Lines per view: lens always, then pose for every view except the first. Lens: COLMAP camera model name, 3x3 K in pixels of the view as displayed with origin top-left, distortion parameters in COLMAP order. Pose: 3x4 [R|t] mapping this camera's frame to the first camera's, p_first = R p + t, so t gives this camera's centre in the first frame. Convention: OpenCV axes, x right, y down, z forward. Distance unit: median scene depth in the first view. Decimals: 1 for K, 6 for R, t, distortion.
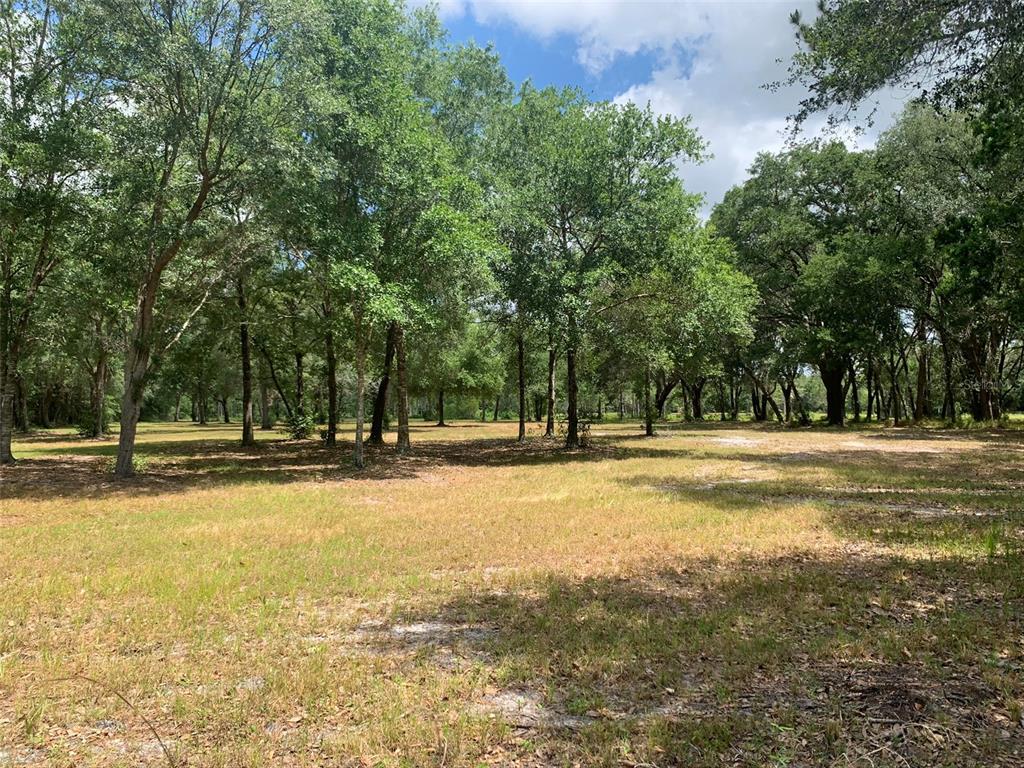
lens RADIAL K [[797.4, 0, 512.0], [0, 797.4, 384.0], [0, 0, 1]] dist [0.036580, -0.001005]
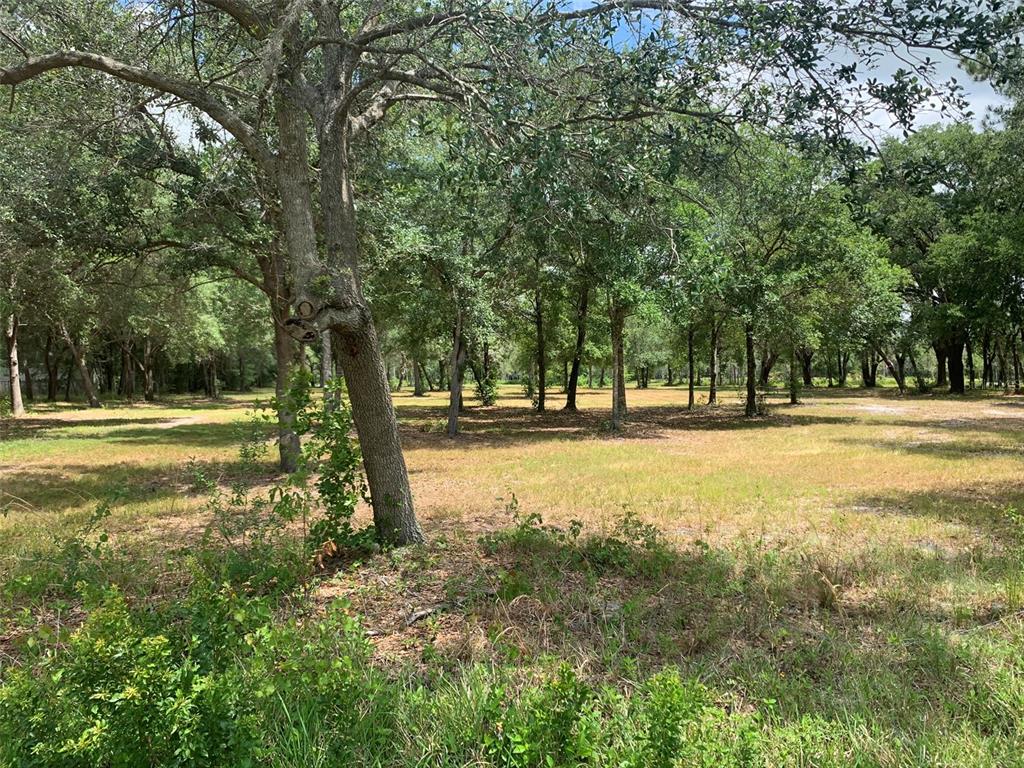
lens RADIAL K [[769.1, 0, 512.0], [0, 769.1, 384.0], [0, 0, 1]] dist [-0.002327, 0.004347]
pose [[0.992733, -0.000584, -0.120334, -0.091967], [0.005839, 0.999044, 0.043320, -0.012191], [0.120193, -0.043708, 0.991788, -0.122348]]
